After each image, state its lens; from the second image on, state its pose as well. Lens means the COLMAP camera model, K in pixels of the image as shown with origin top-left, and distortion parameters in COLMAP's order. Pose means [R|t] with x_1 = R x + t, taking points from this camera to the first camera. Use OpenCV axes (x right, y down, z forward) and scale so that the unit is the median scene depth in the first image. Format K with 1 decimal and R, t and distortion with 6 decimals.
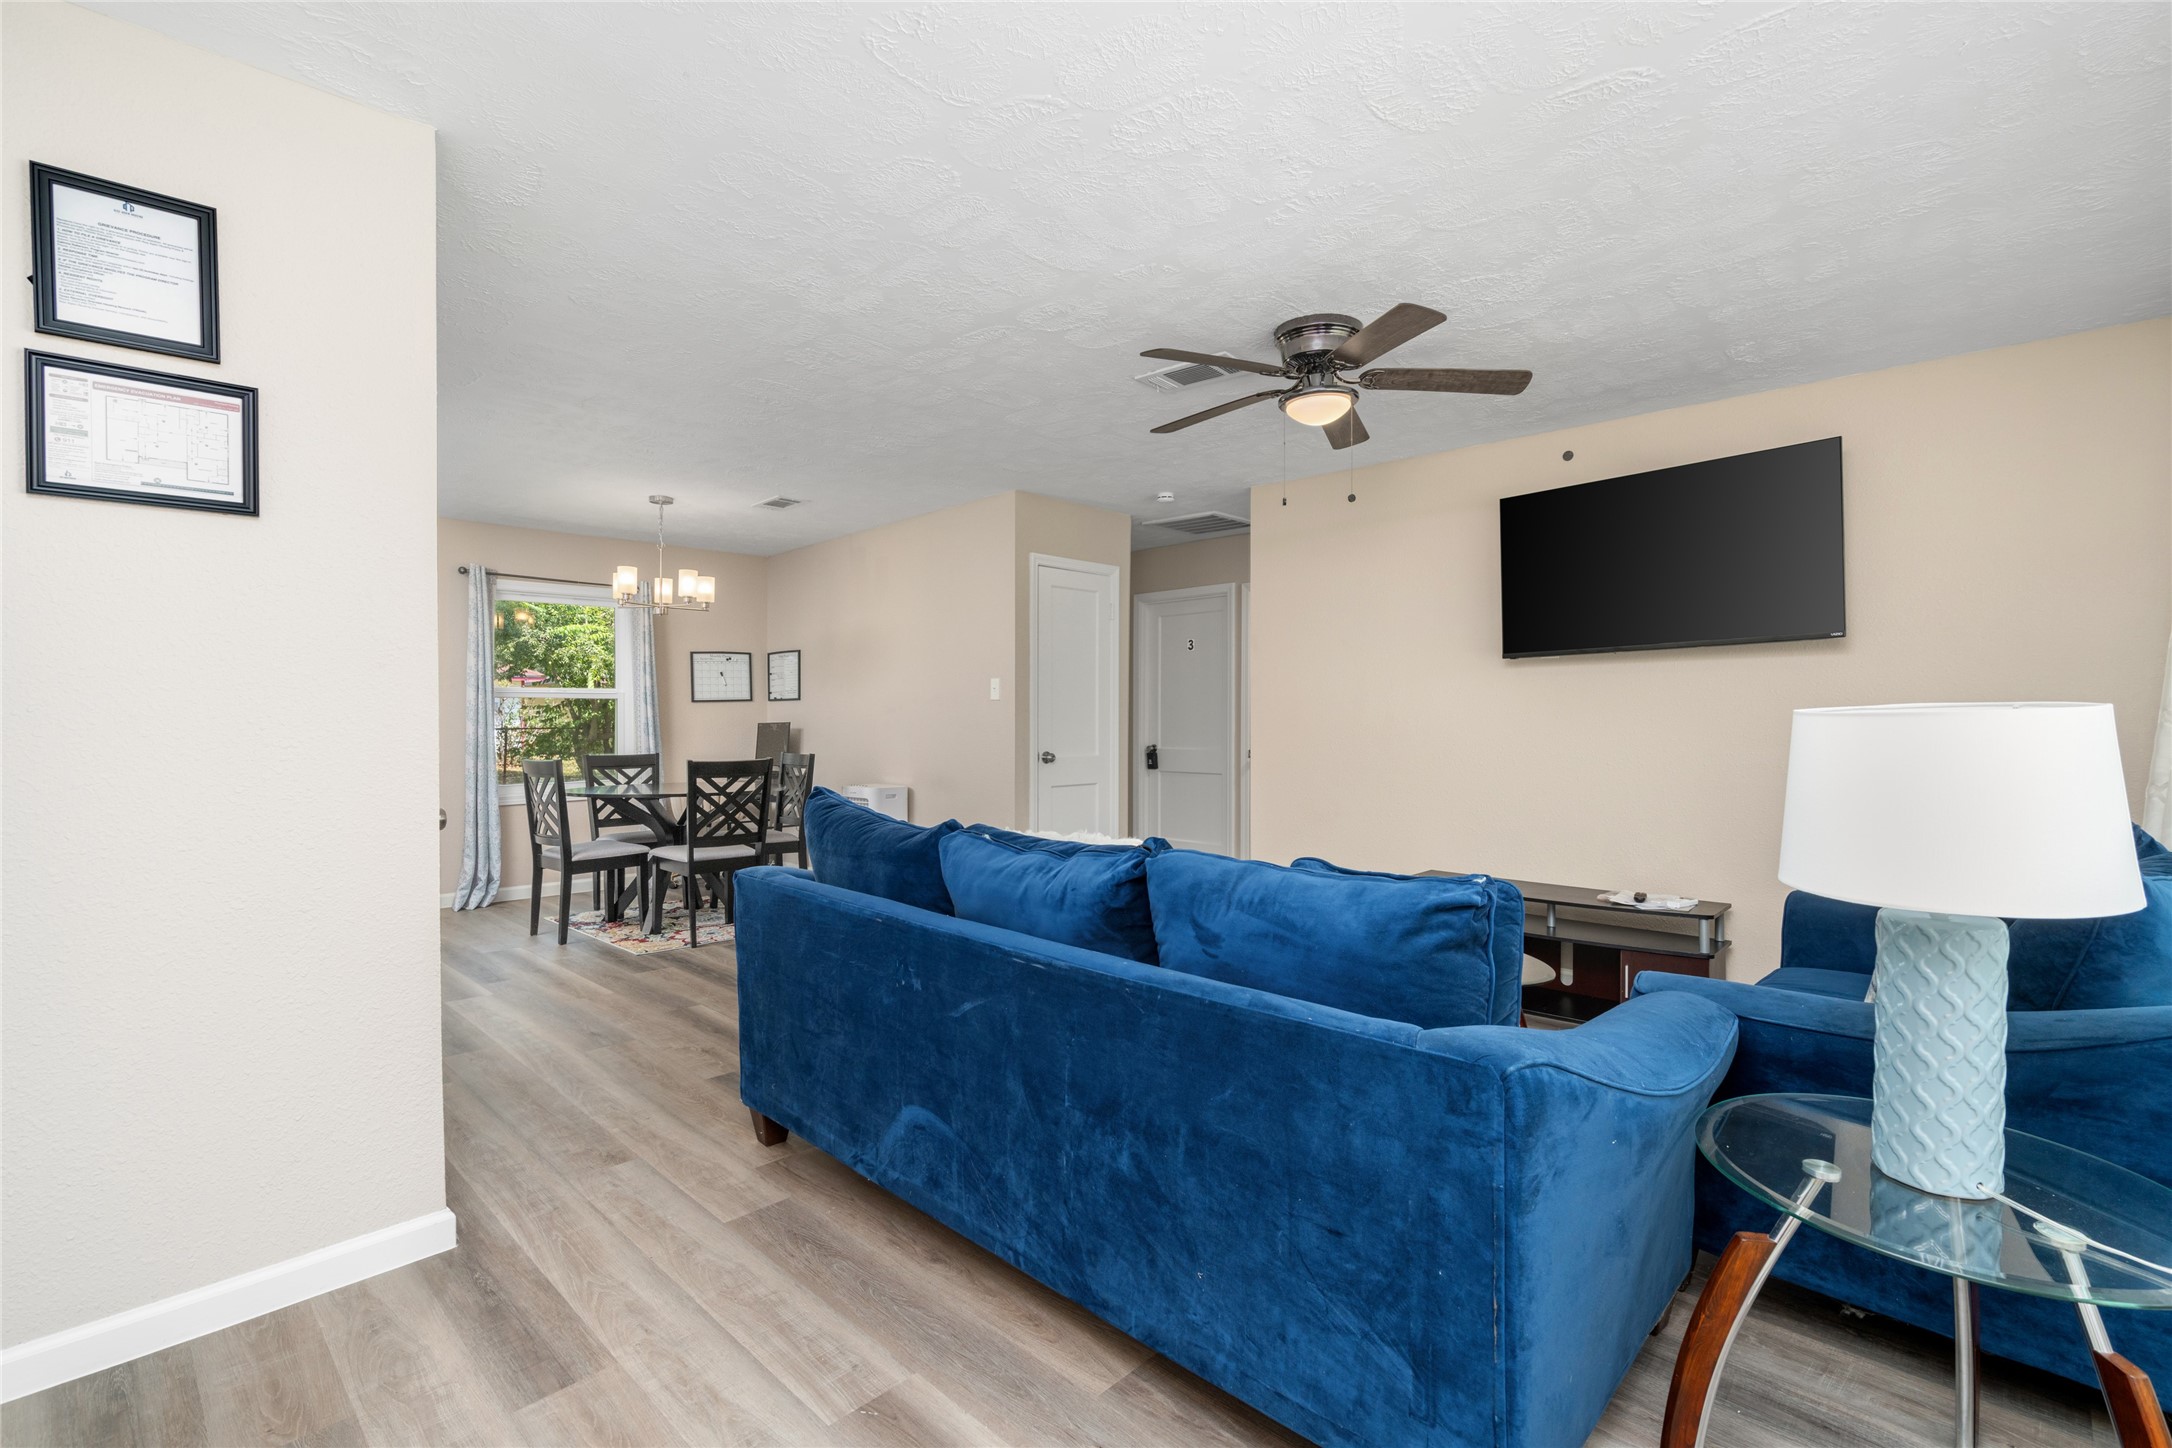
lens RADIAL K [[996.7, 0, 1080.3], [0, 996.7, 727.7], [0, 0, 1]] dist [-0.000318, 0.001216]
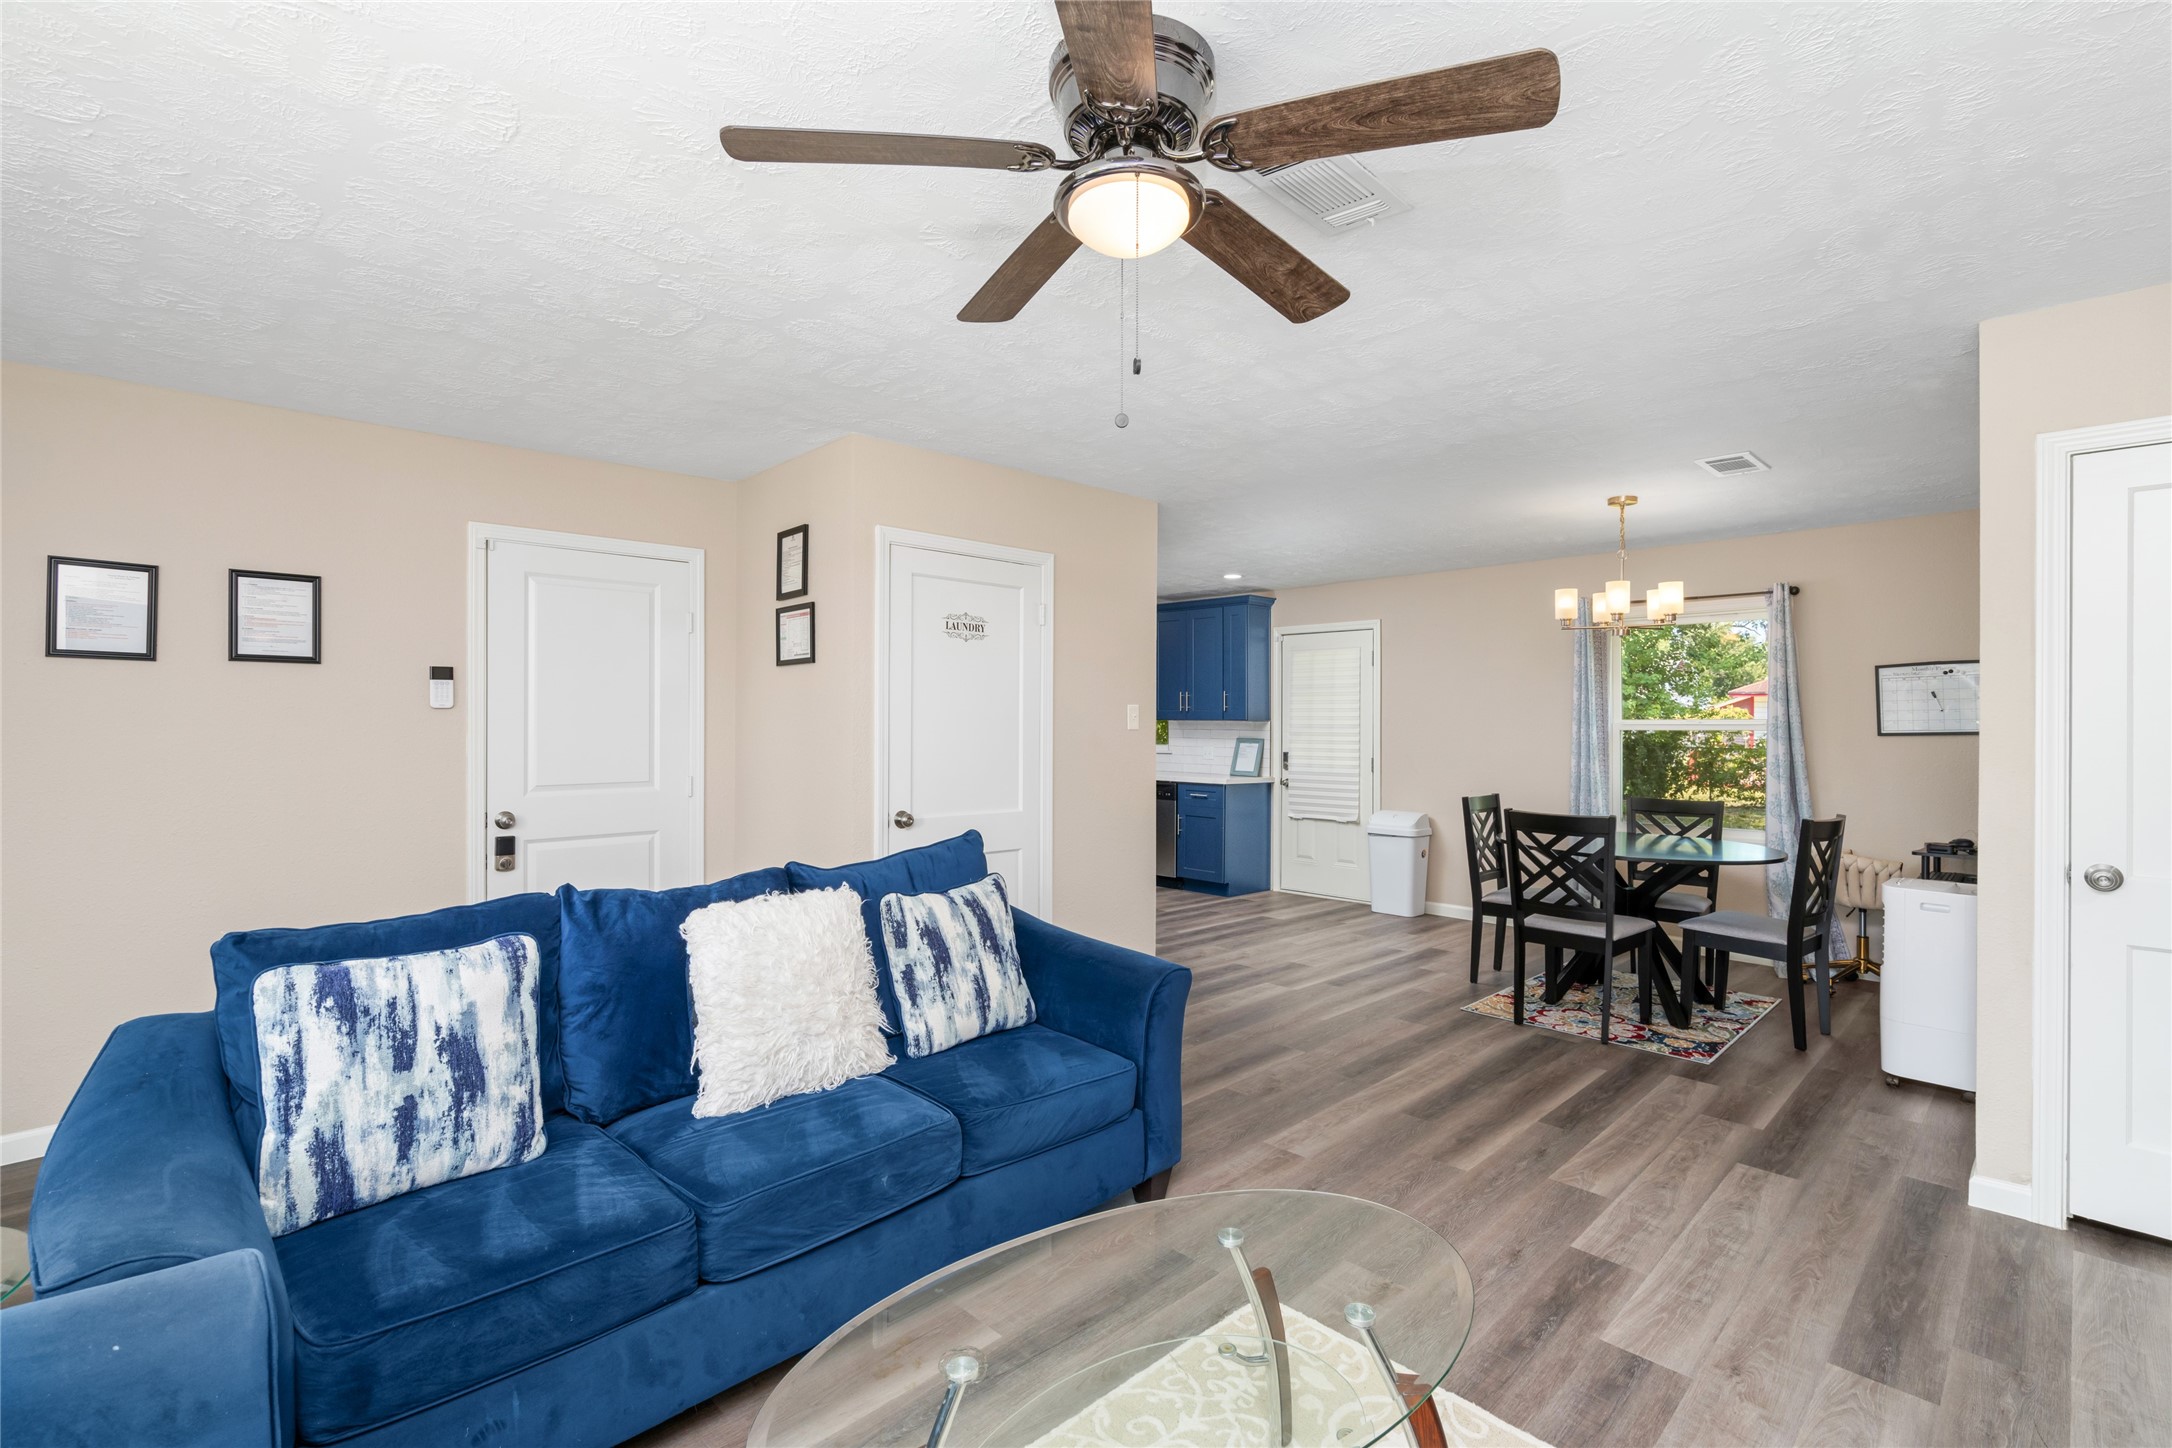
lens RADIAL K [[983.0, 0, 1082.0], [0, 983.0, 714.0], [0, 0, 1]] dist [-0.001346, 0.000711]
pose [[-0.016863, -0.007471, -0.999830, 0.554092], [-0.020105, 0.999772, -0.007131, -0.042575], [0.999656, 0.019982, -0.017009, 0.727291]]
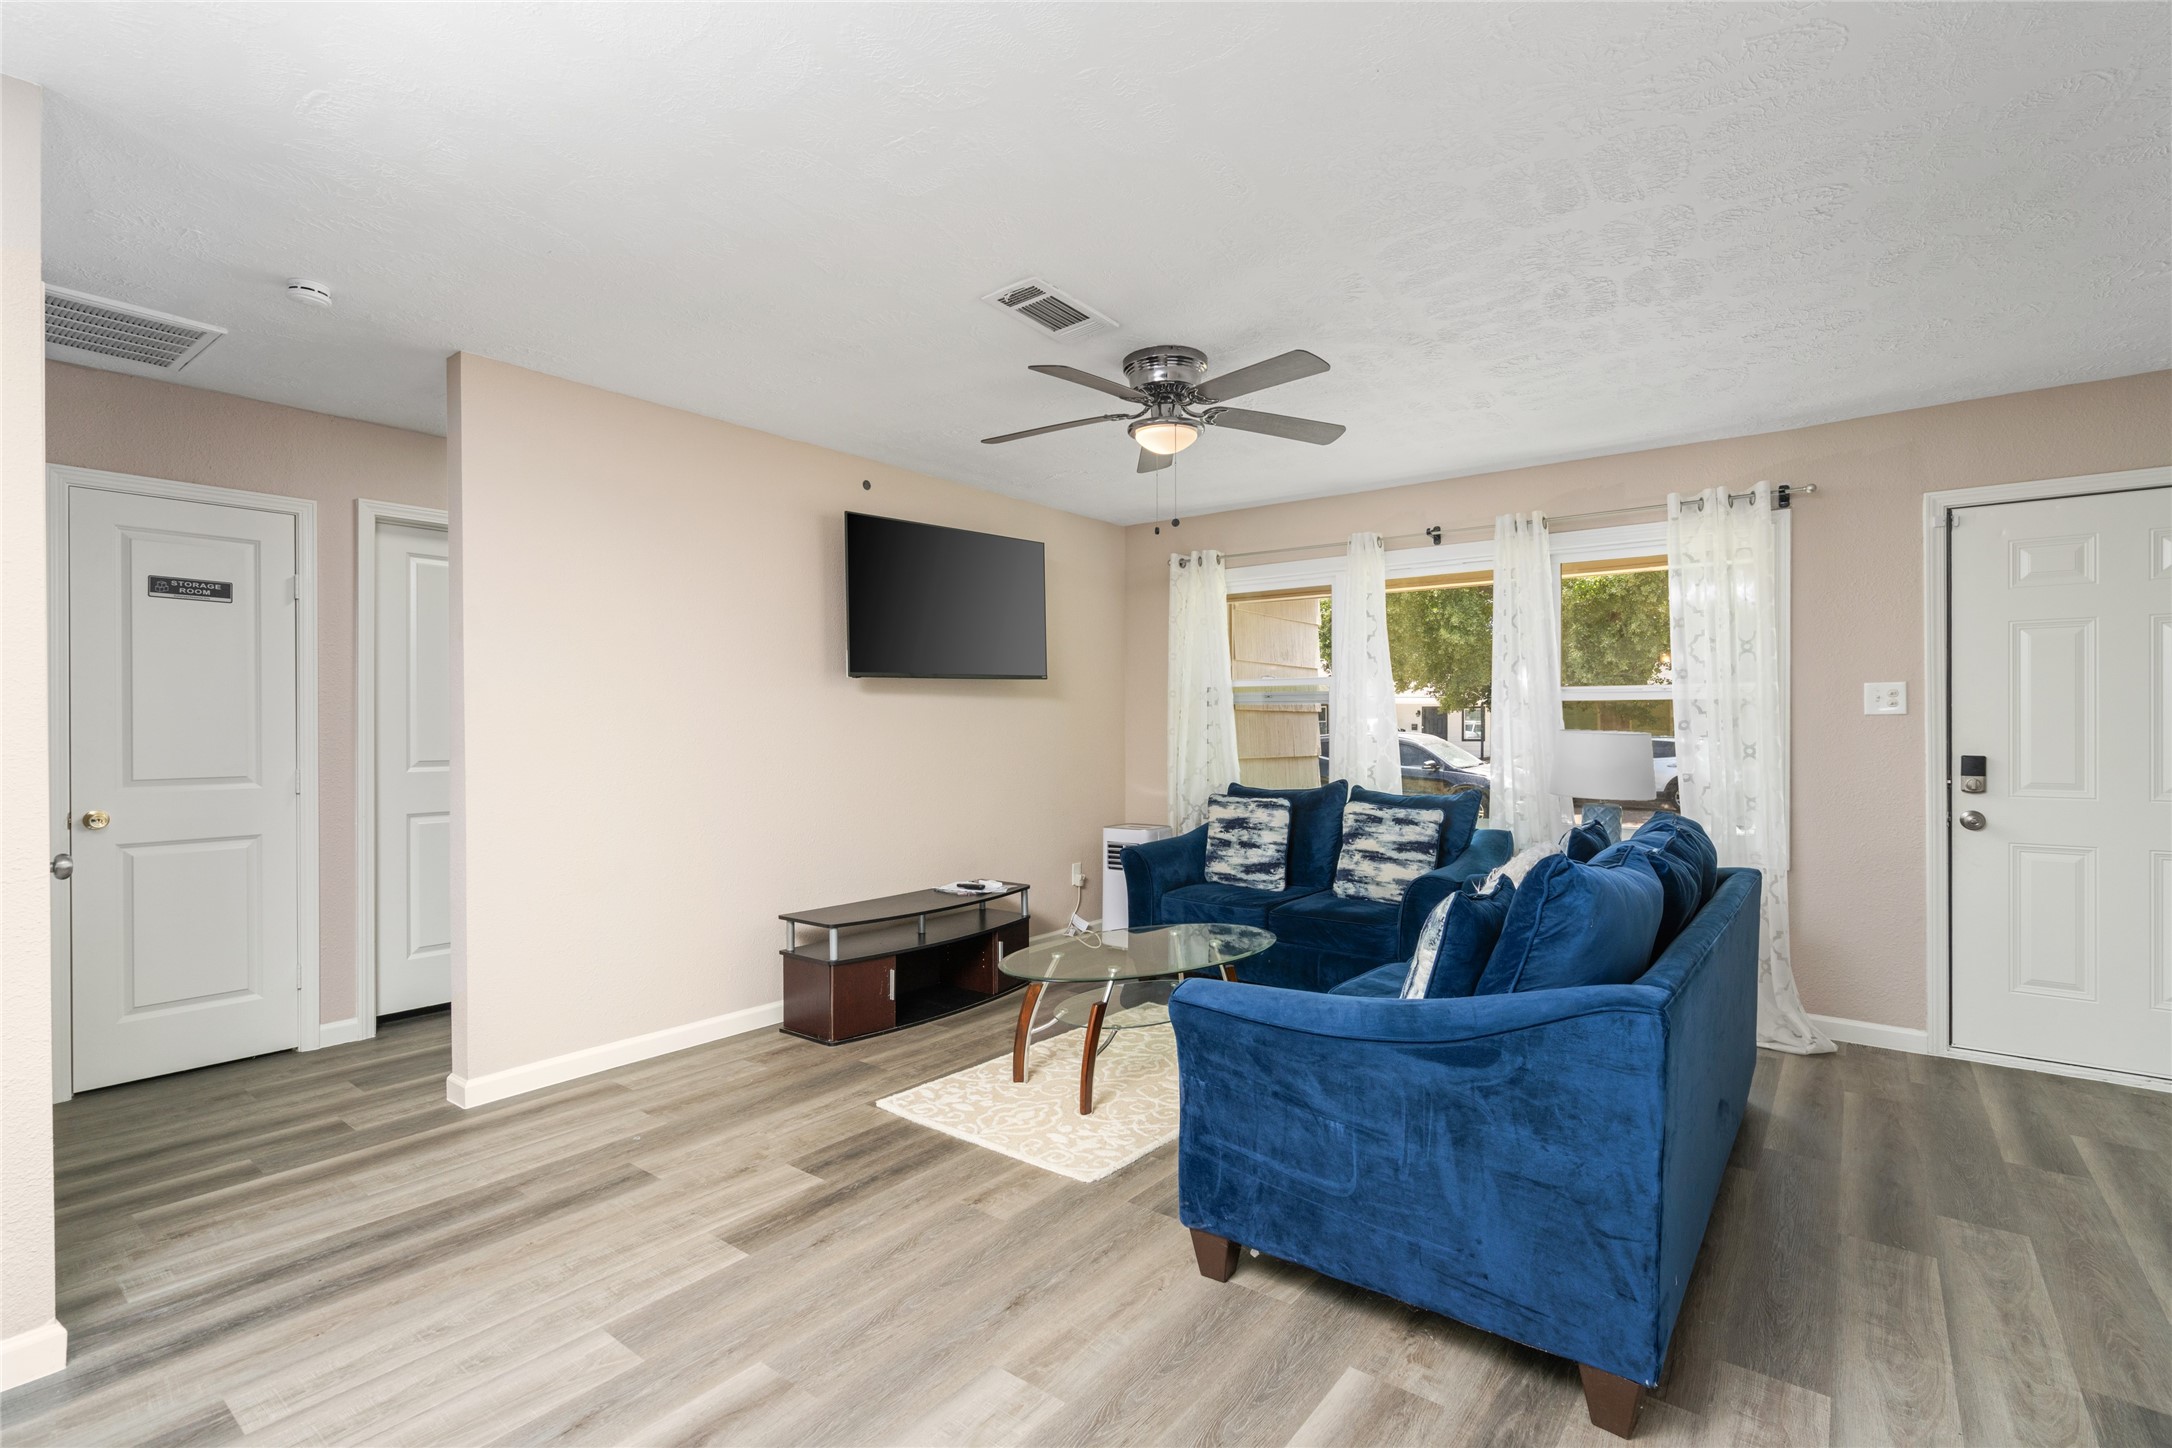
lens RADIAL K [[996.7, 0, 1080.3], [0, 996.7, 727.7], [0, 0, 1]] dist [-0.000318, 0.001216]
pose [[-0.107092, -0.006122, 0.994230, -0.570452], [0.019284, 0.999780, 0.008234, -0.023807], [-0.994062, 0.020055, -0.106950, 0.884421]]
